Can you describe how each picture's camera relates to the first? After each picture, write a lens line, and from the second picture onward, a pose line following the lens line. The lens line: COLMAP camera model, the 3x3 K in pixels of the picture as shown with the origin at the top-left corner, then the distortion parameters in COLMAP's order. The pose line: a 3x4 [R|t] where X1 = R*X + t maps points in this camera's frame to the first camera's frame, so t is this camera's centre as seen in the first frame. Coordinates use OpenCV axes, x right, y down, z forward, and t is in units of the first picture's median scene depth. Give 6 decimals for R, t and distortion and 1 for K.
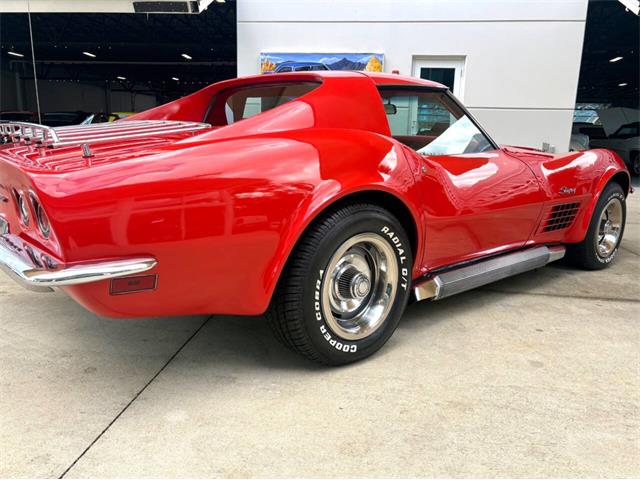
lens RADIAL K [[496.4, 0, 320.0], [0, 496.4, 240.0], [0, 0, 1]] dist [0.031608, 0.000956]
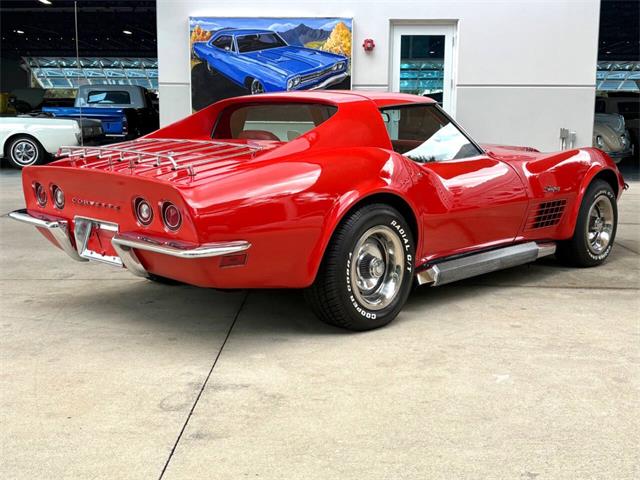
lens RADIAL K [[805.4, 0, 320.0], [0, 805.4, 240.0], [0, 0, 1]] dist [0.150191, -0.444023]
pose [[0.994755, -0.033756, 0.096560, -0.212909], [0.038435, 0.998155, -0.047007, 0.092495], [-0.094795, 0.050472, 0.994216, -0.856644]]
